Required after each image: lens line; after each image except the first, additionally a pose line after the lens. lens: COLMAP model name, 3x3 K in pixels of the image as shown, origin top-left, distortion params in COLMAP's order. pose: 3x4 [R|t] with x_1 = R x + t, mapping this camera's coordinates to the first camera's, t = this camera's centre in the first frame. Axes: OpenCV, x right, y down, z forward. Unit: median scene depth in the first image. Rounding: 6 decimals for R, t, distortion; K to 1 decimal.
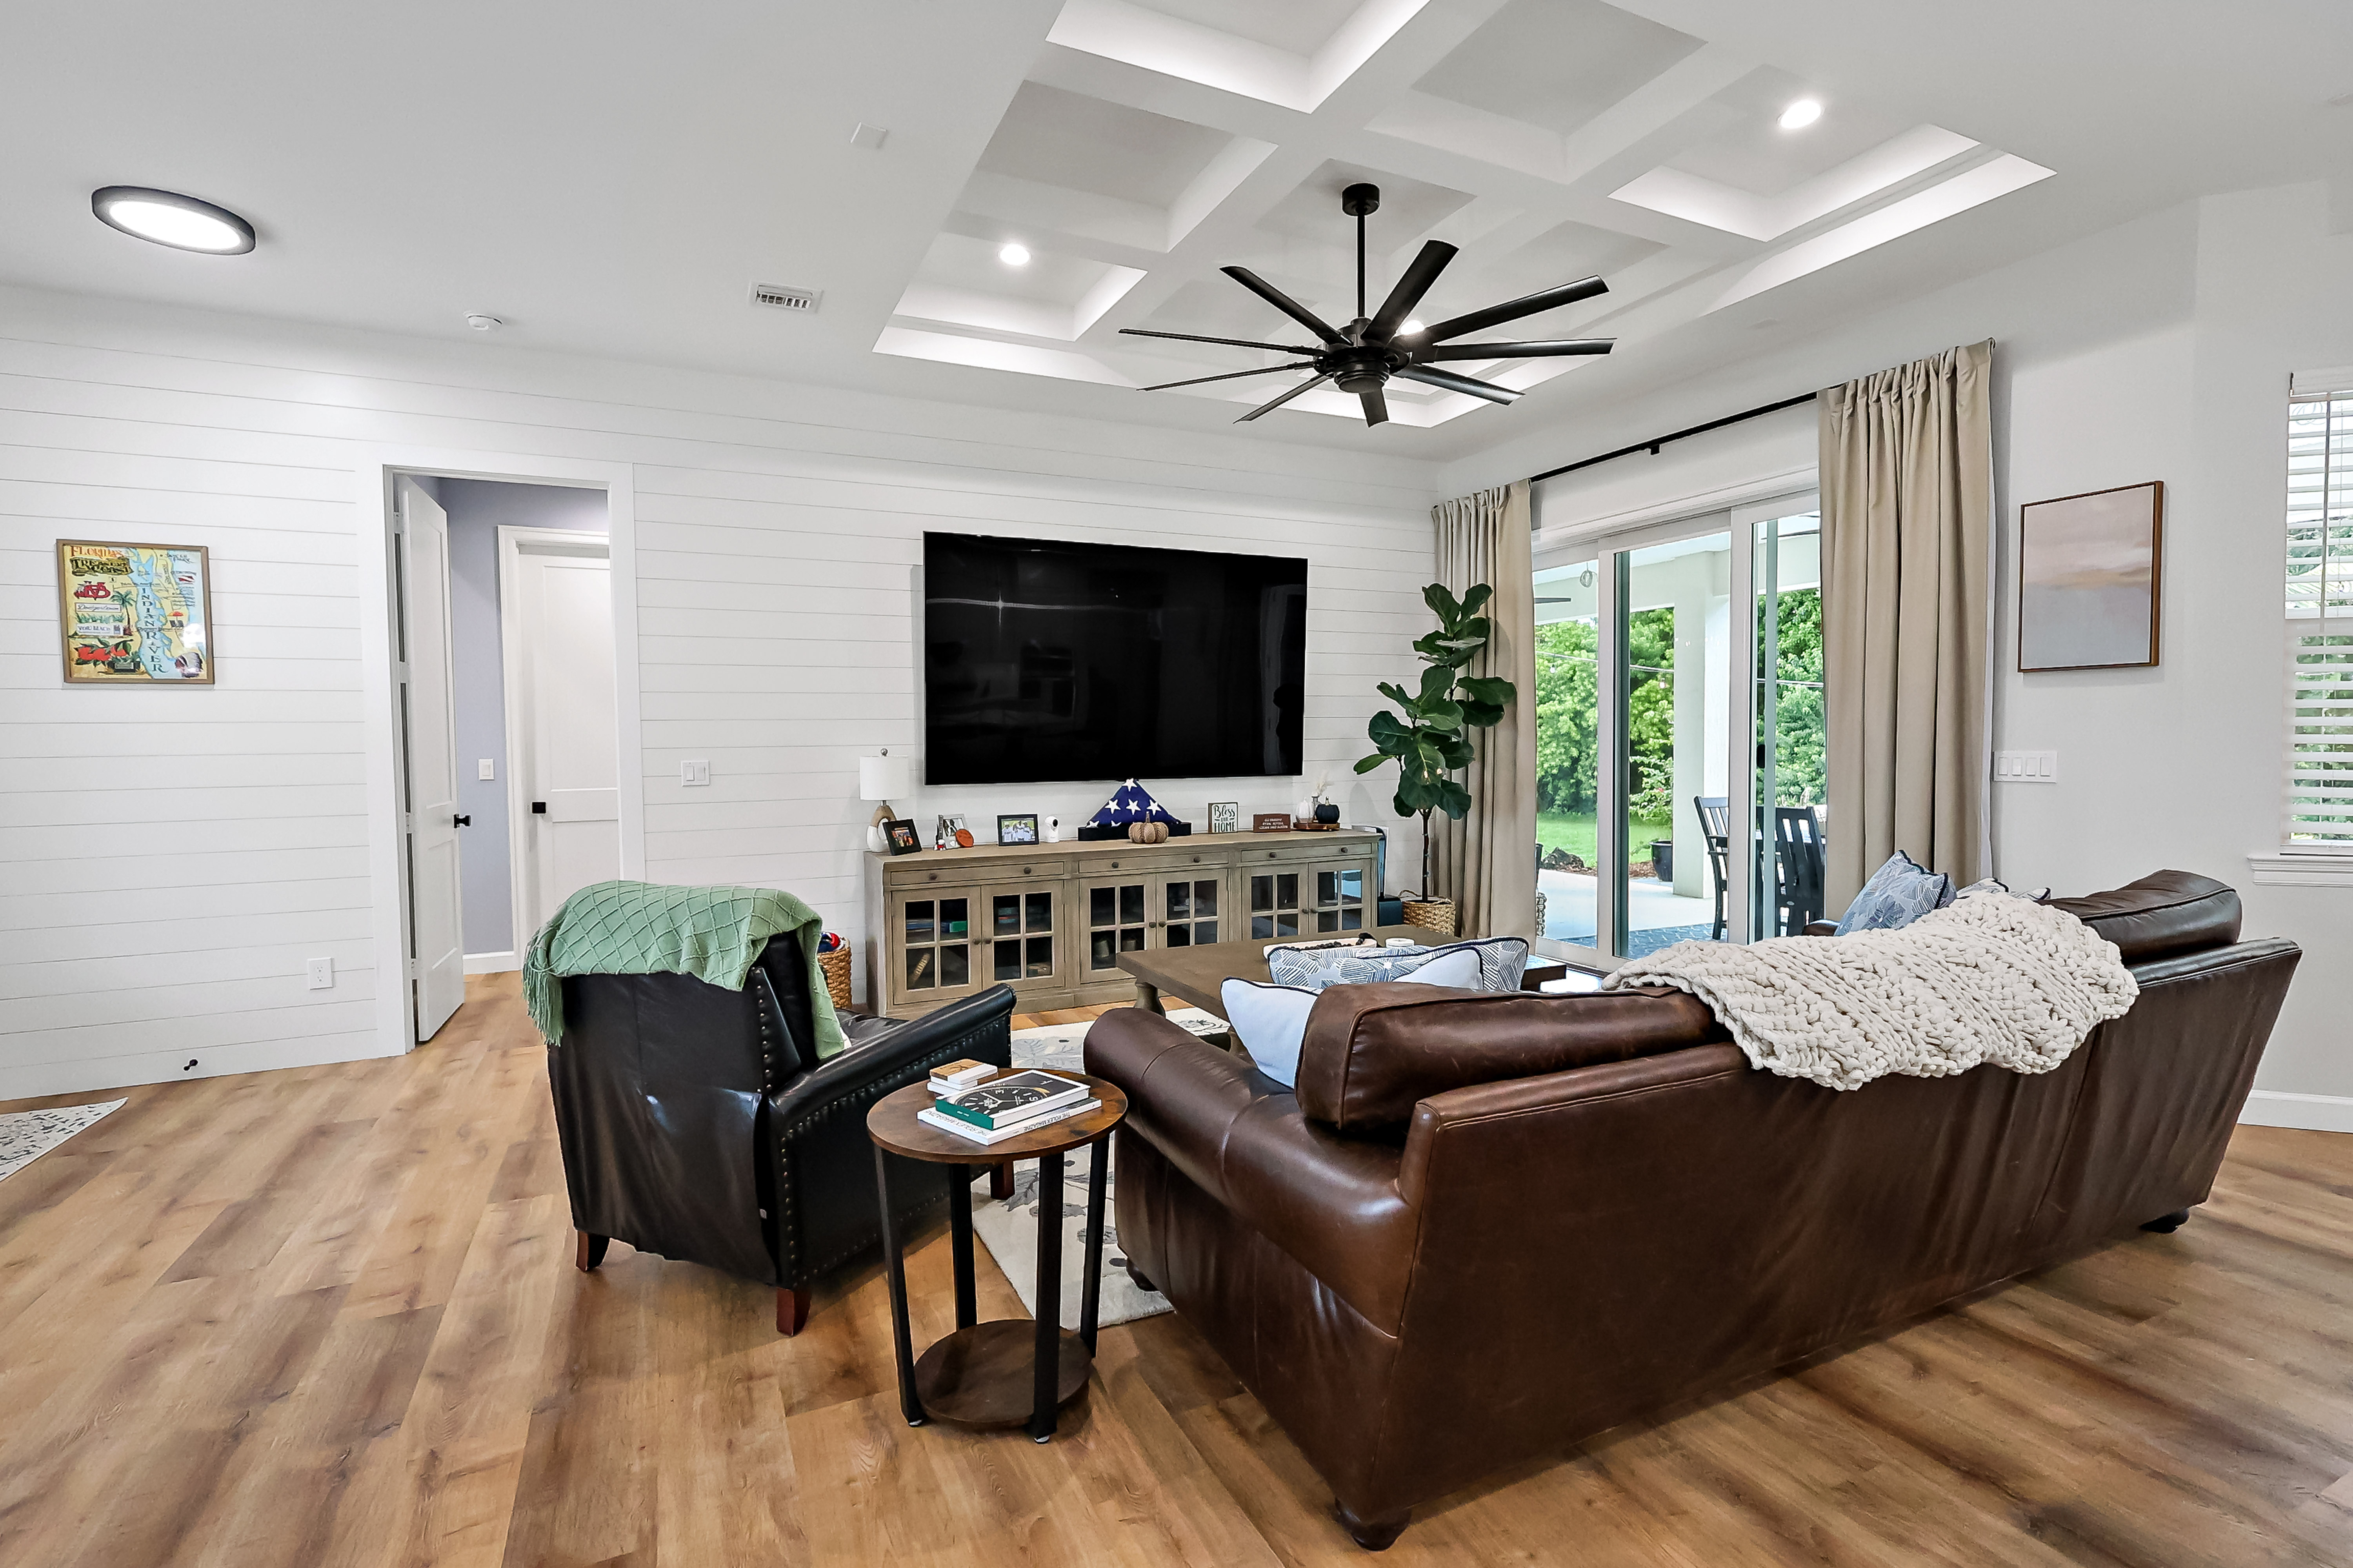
lens RADIAL K [[1093.3, 0, 1179.3], [0, 1093.3, 776.8], [0, 0, 1]] dist [-0.001094, 0.000291]
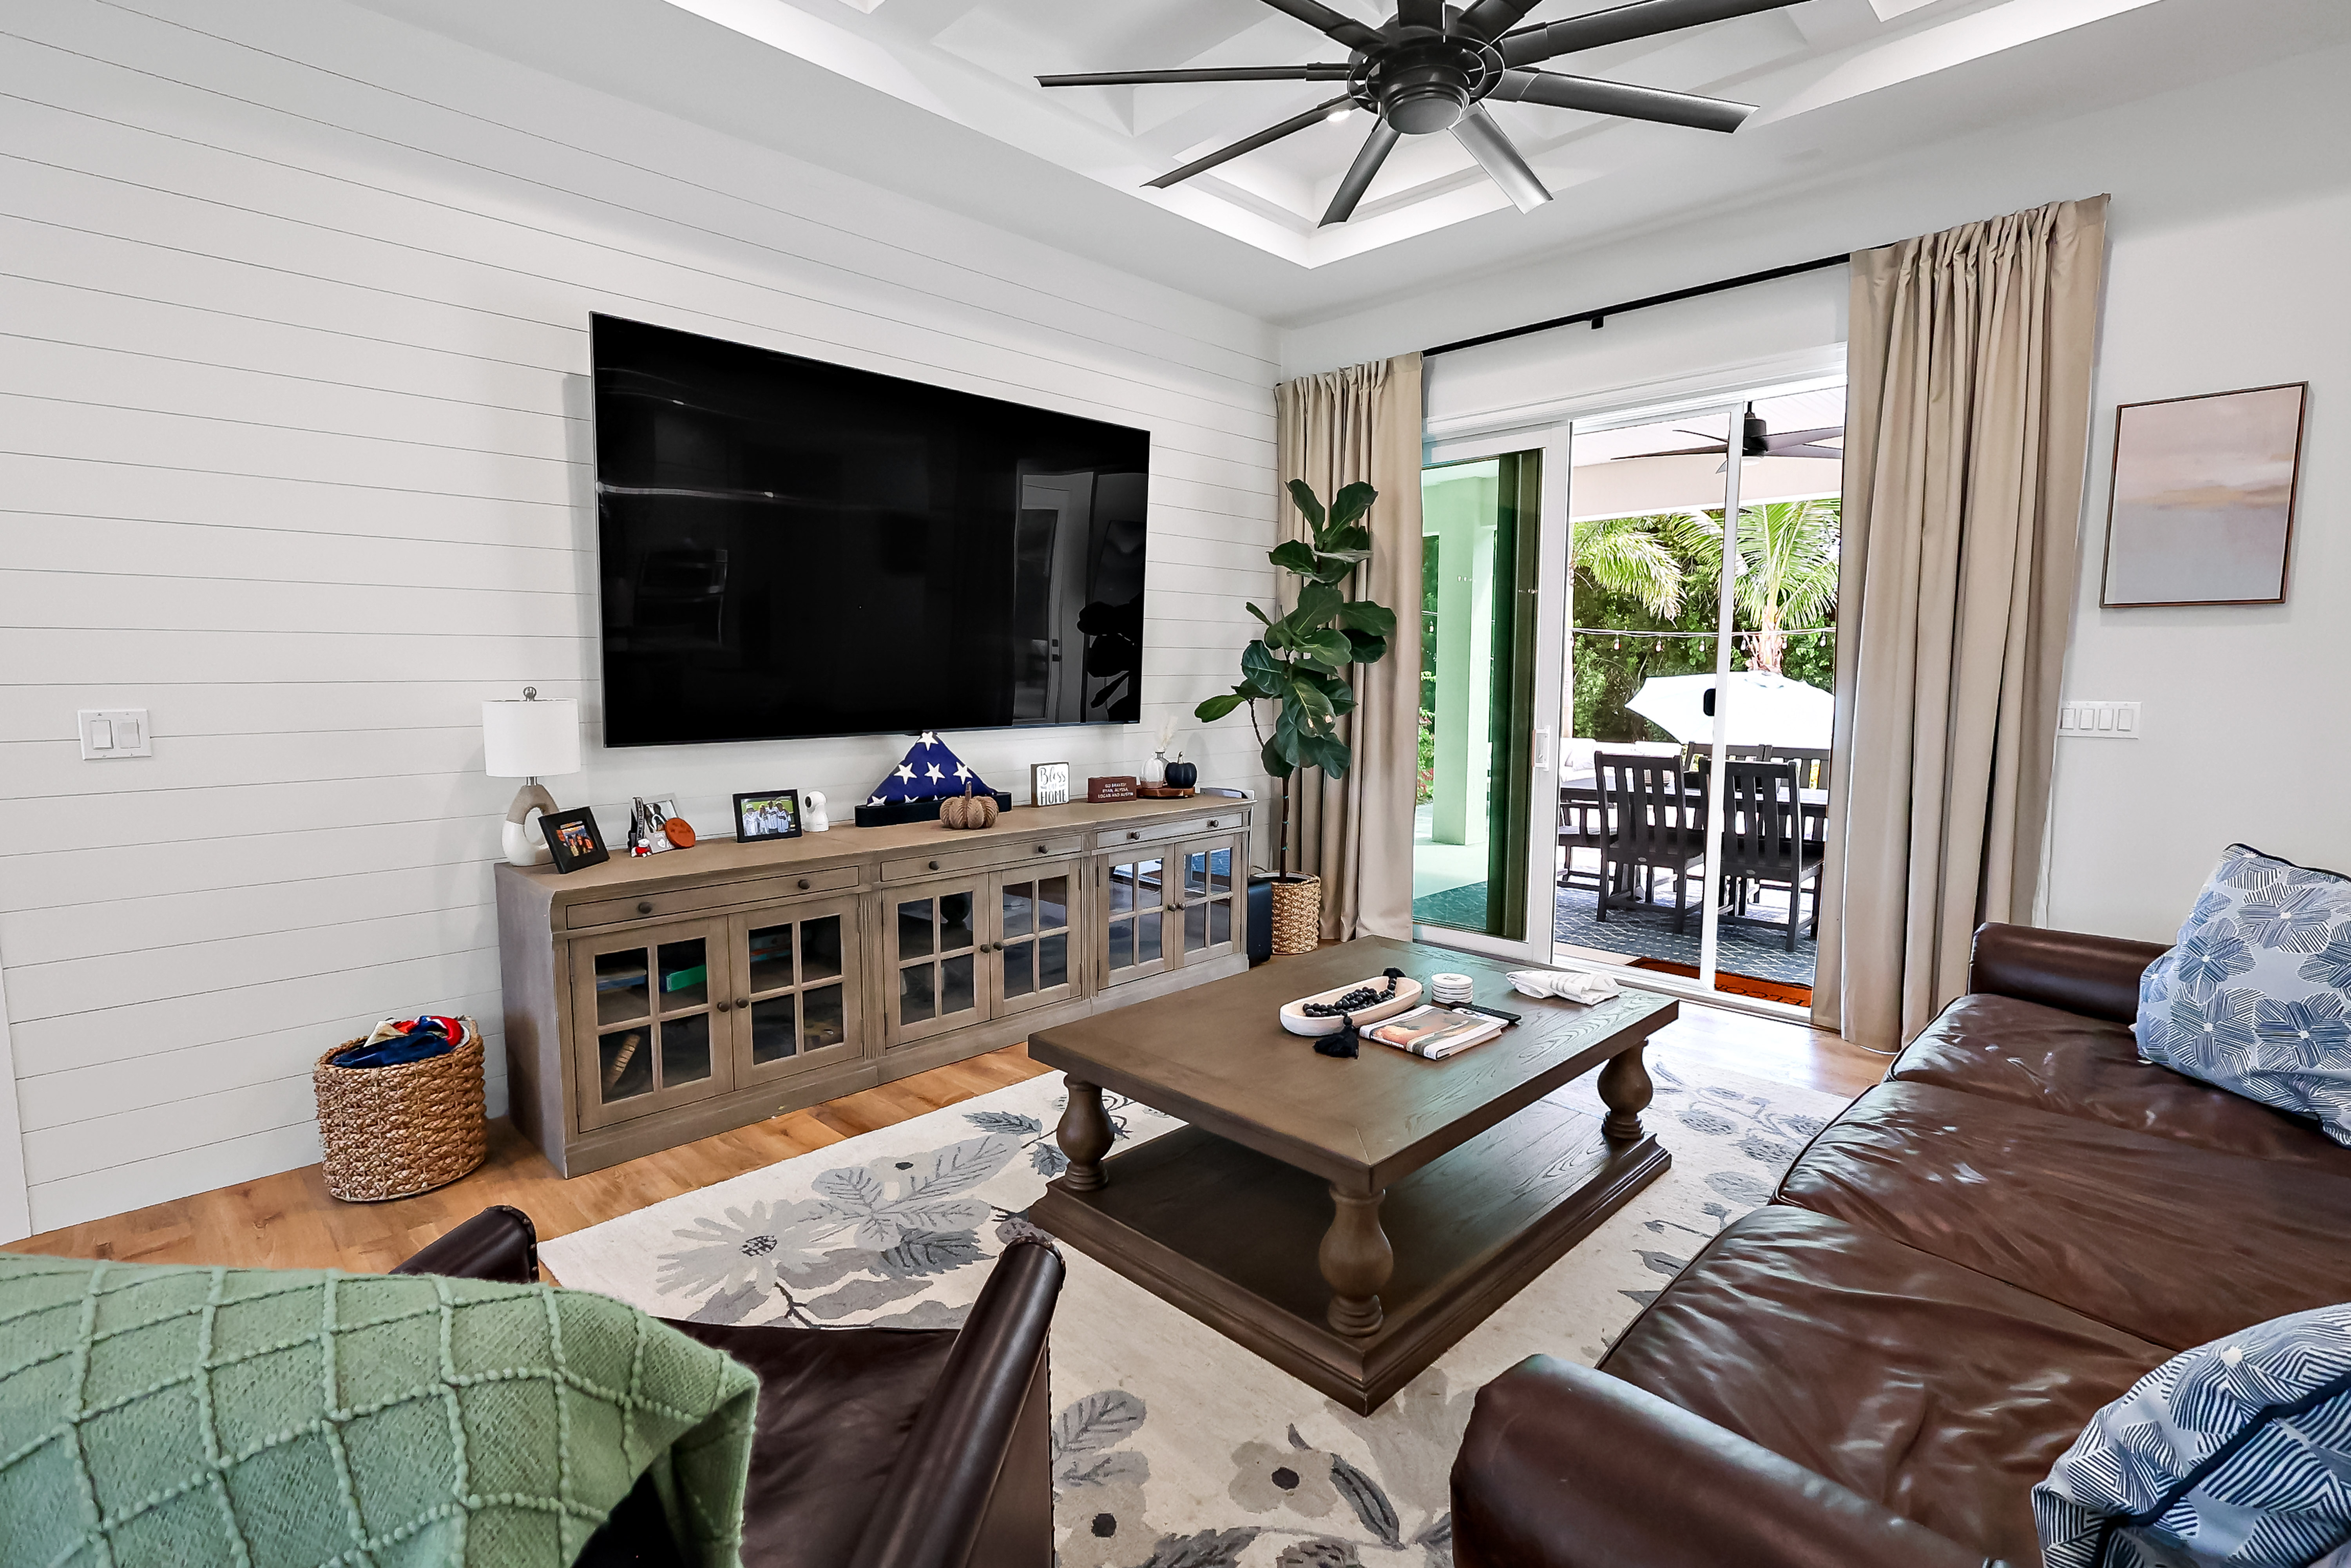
lens RADIAL K [[1092.5, 0, 1178.3], [0, 1092.5, 776.8], [0, 0, 1]] dist [-0.001094, 0.000291]
pose [[0.939636, -0.022832, 0.341413, -0.139231], [0.001537, 0.998043, 0.062515, -0.013752], [-0.342172, -0.058217, 0.937832, 0.320172]]
